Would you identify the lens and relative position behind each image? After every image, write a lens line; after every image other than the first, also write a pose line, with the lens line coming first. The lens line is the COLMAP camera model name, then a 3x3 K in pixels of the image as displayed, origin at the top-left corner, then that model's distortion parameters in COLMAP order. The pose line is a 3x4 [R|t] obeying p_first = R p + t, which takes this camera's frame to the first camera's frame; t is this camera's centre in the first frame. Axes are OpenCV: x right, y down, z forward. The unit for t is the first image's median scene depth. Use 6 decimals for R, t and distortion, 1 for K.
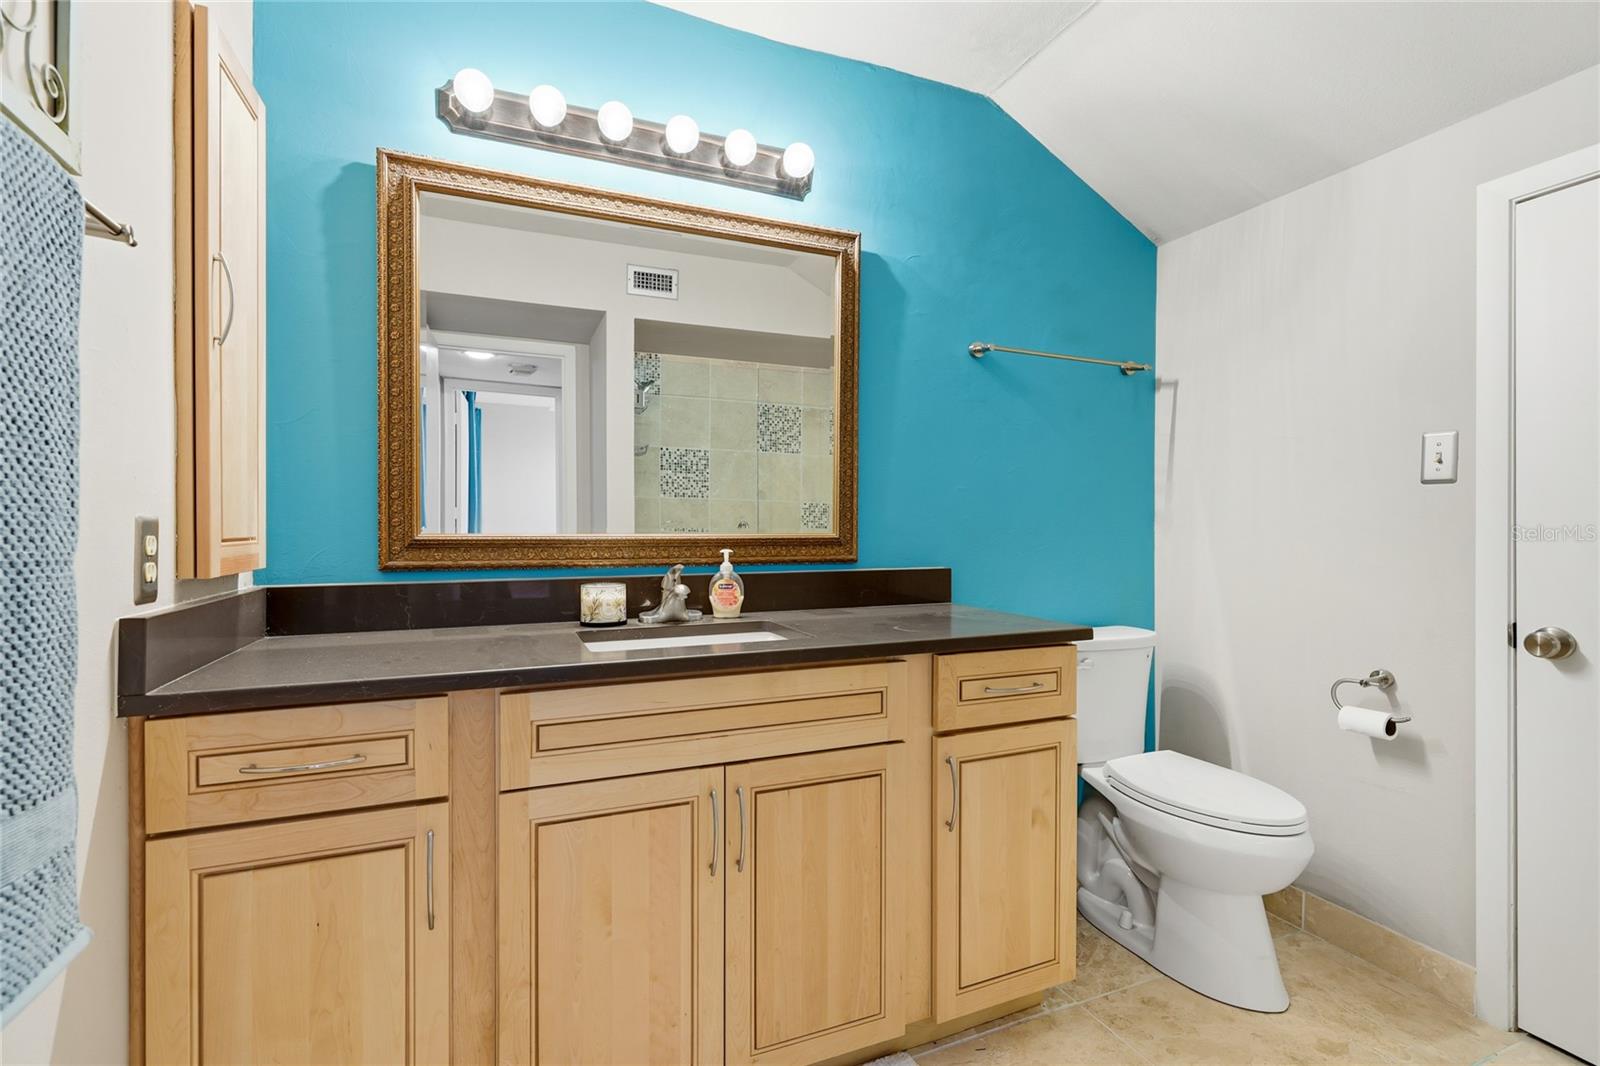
lens RADIAL K [[736.1, 0, 805.5], [0, 736.1, 532.2], [0, 0, 1]] dist [-0.000277, -0.000091]
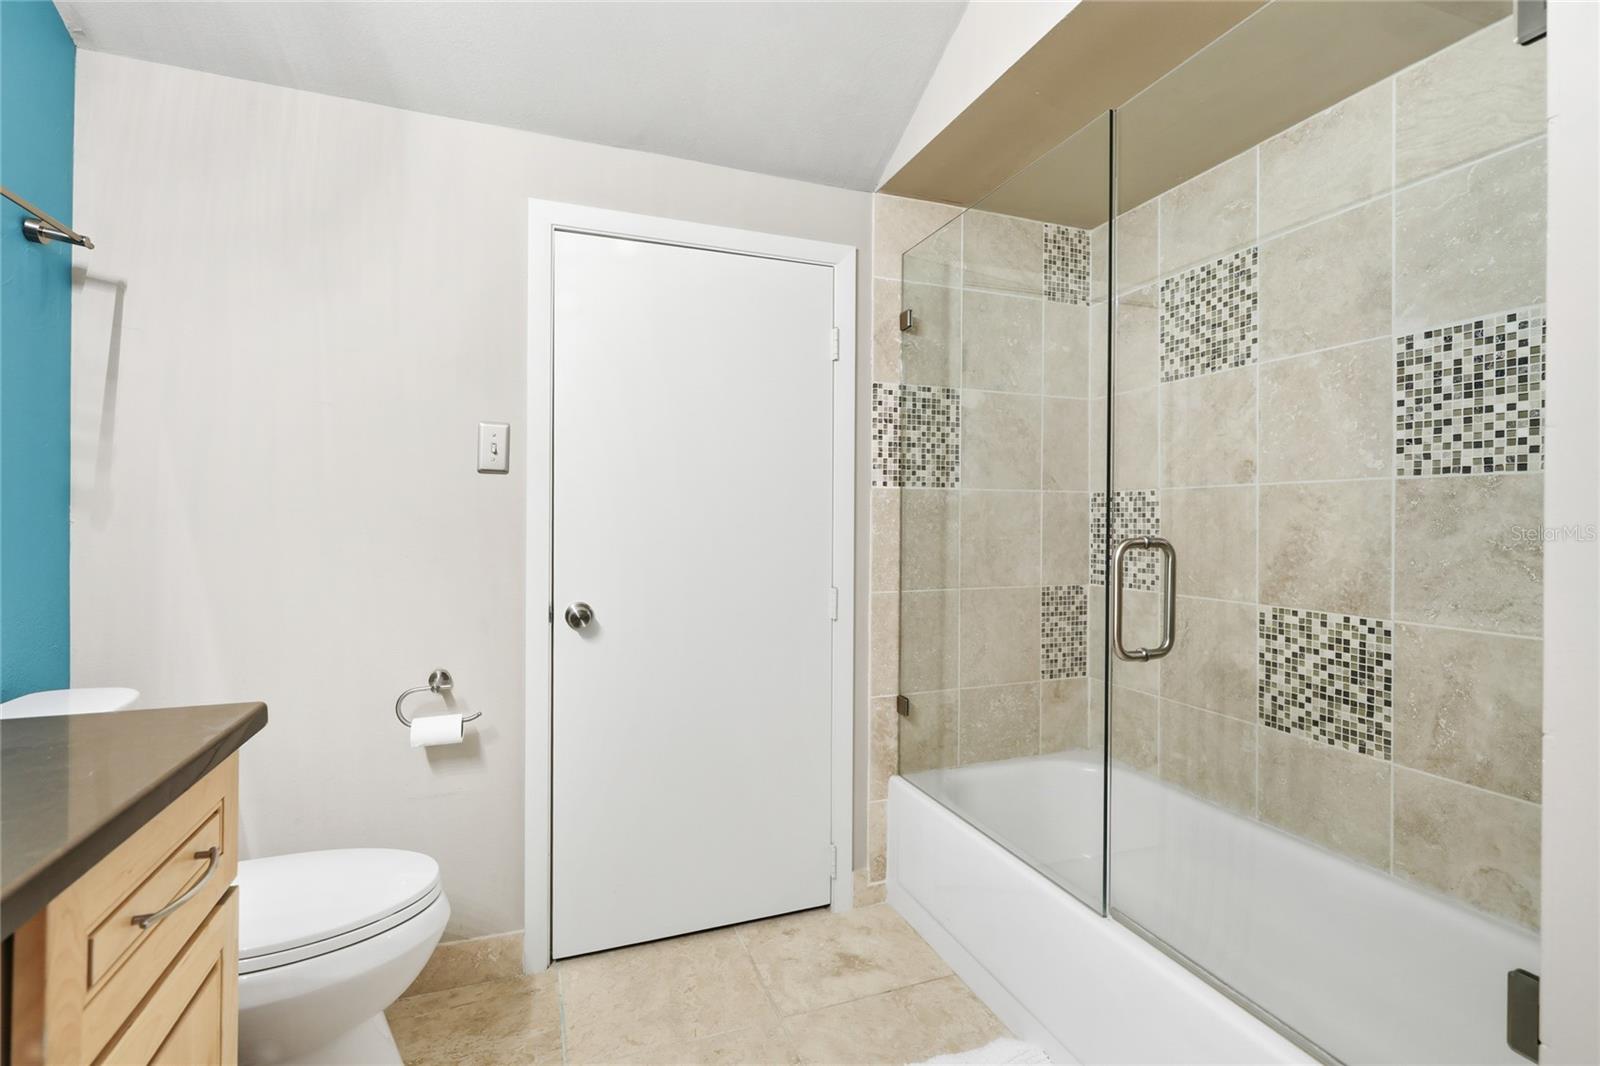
lens RADIAL K [[736.1, 0, 805.0], [0, 736.1, 516.3], [0, 0, 1]] dist [-0.000277, -0.000091]
pose [[0.032189, -0.002227, 0.999479, -0.135586], [0.002591, 0.999994, 0.002144, -0.008297], [-0.999478, 0.002521, 0.032195, 0.530765]]
